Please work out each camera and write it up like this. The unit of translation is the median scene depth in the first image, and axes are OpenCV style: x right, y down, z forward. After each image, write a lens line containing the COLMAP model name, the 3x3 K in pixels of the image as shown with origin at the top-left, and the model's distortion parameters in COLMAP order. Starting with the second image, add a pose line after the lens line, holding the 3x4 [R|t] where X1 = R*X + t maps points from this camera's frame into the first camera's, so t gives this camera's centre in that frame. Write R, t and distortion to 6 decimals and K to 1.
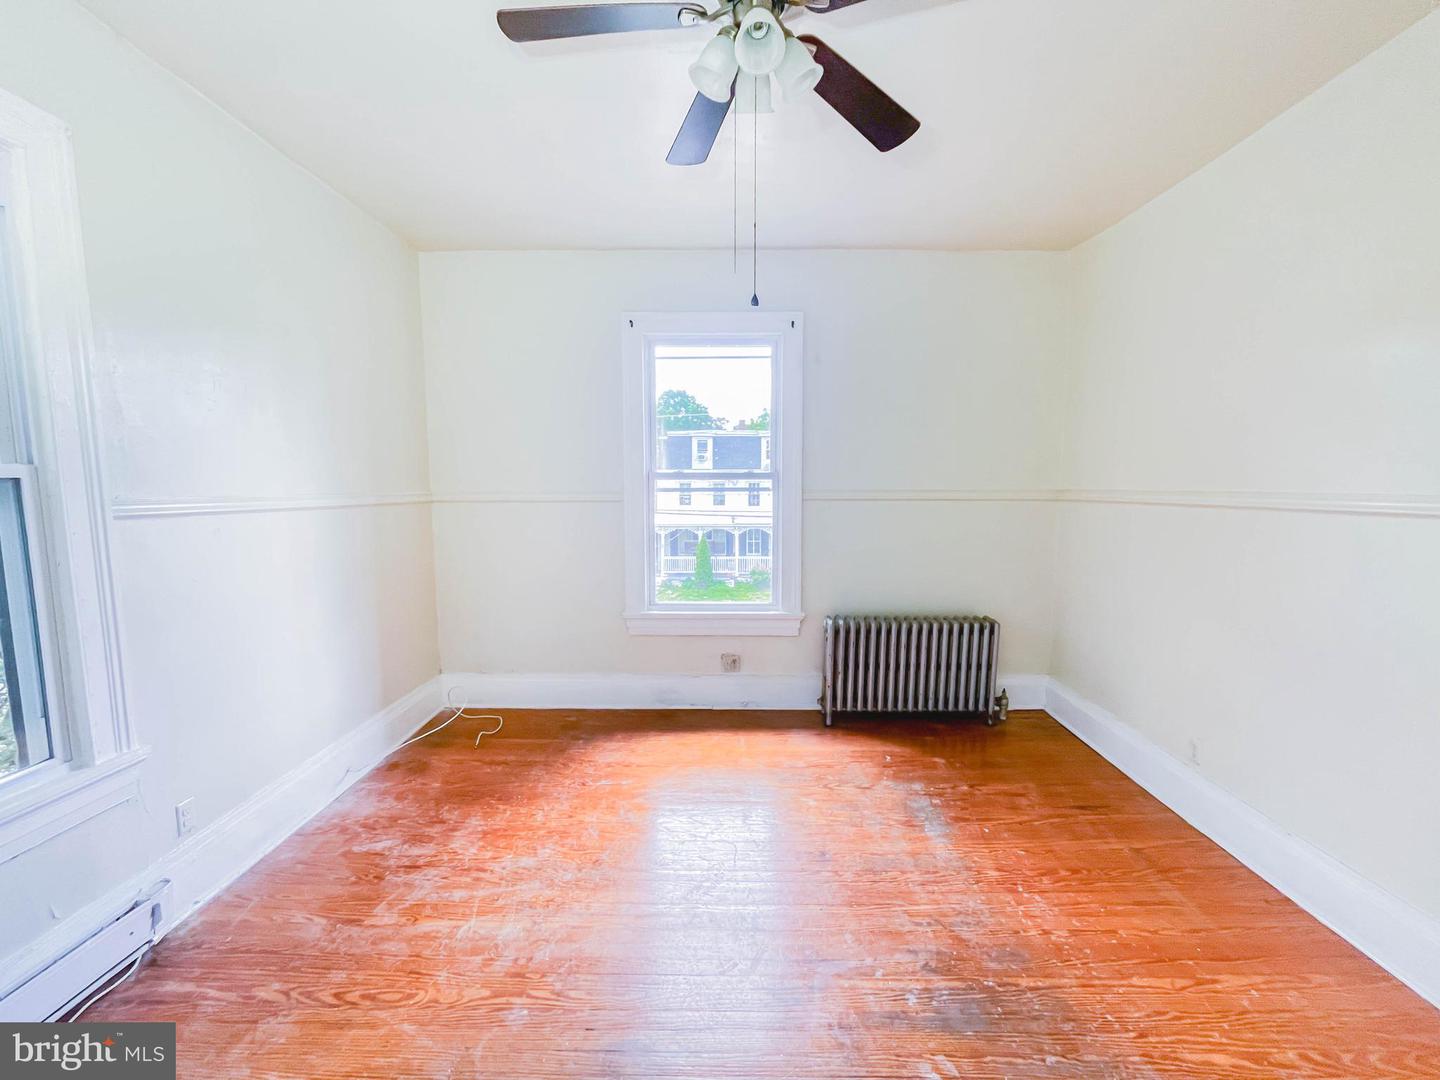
lens RADIAL K [[591.1, 0, 724.4], [0, 591.1, 546.6], [0, 0, 1]] dist [-0.022557, 0.003263]
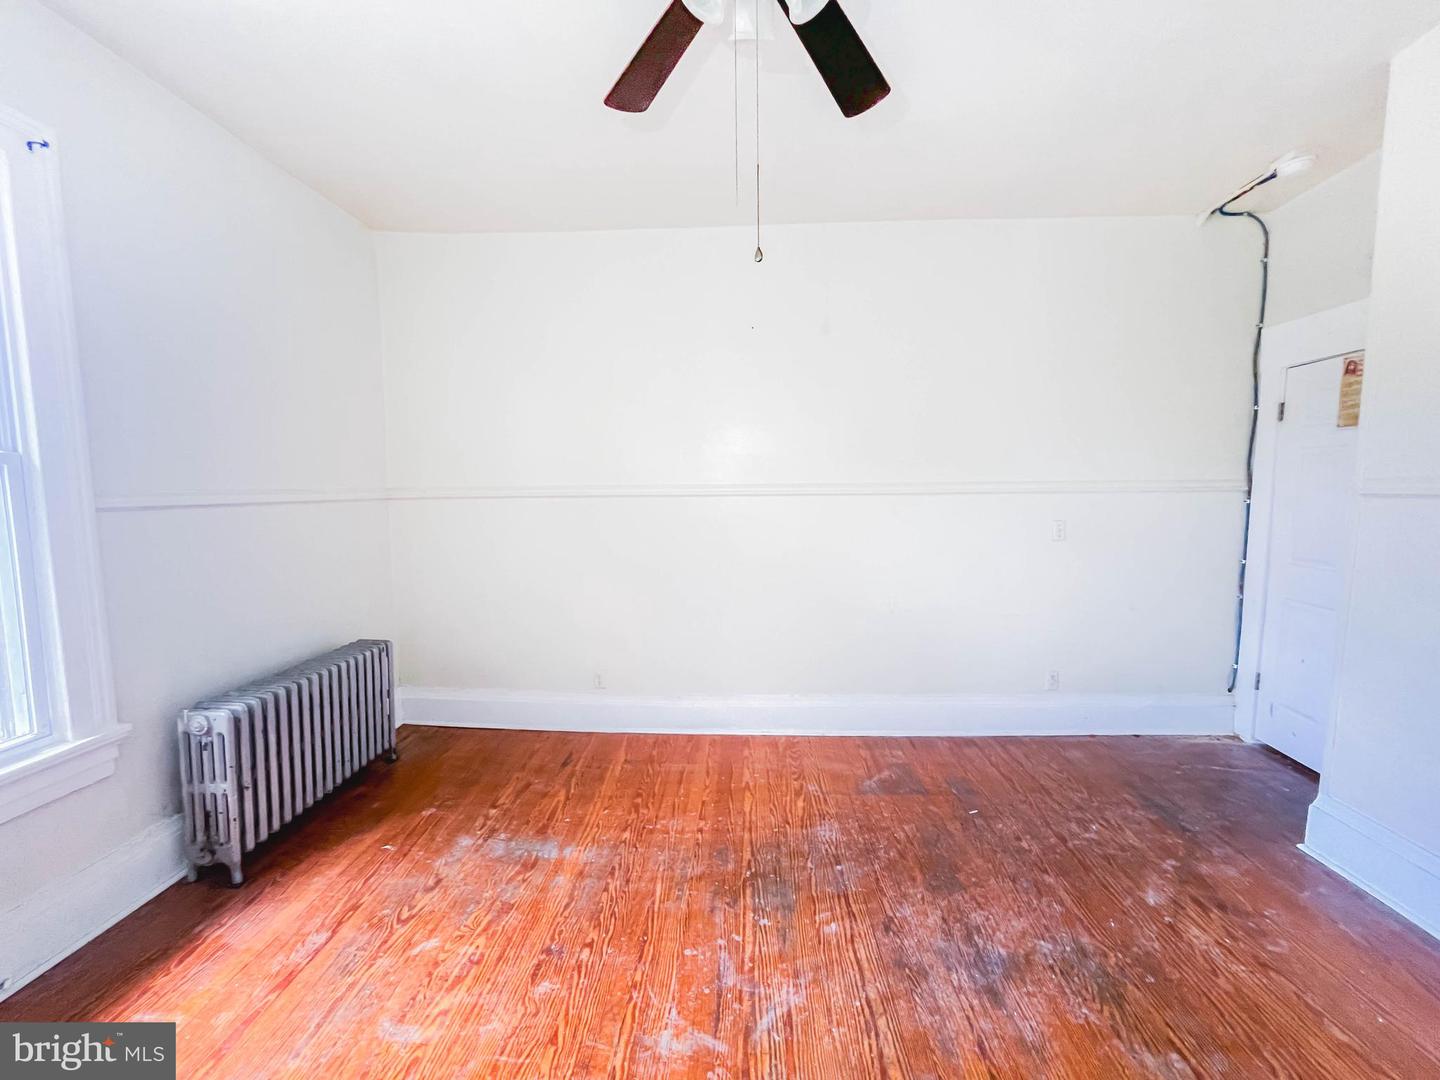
lens RADIAL K [[591.1, 0, 721.1], [0, 591.1, 536.3], [0, 0, 1]] dist [-0.022557, 0.003263]
pose [[0.027823, -0.077903, 0.996573, -0.479726], [0.110084, 0.991133, 0.074404, -0.043724], [-0.993533, 0.107637, 0.036152, 0.599890]]
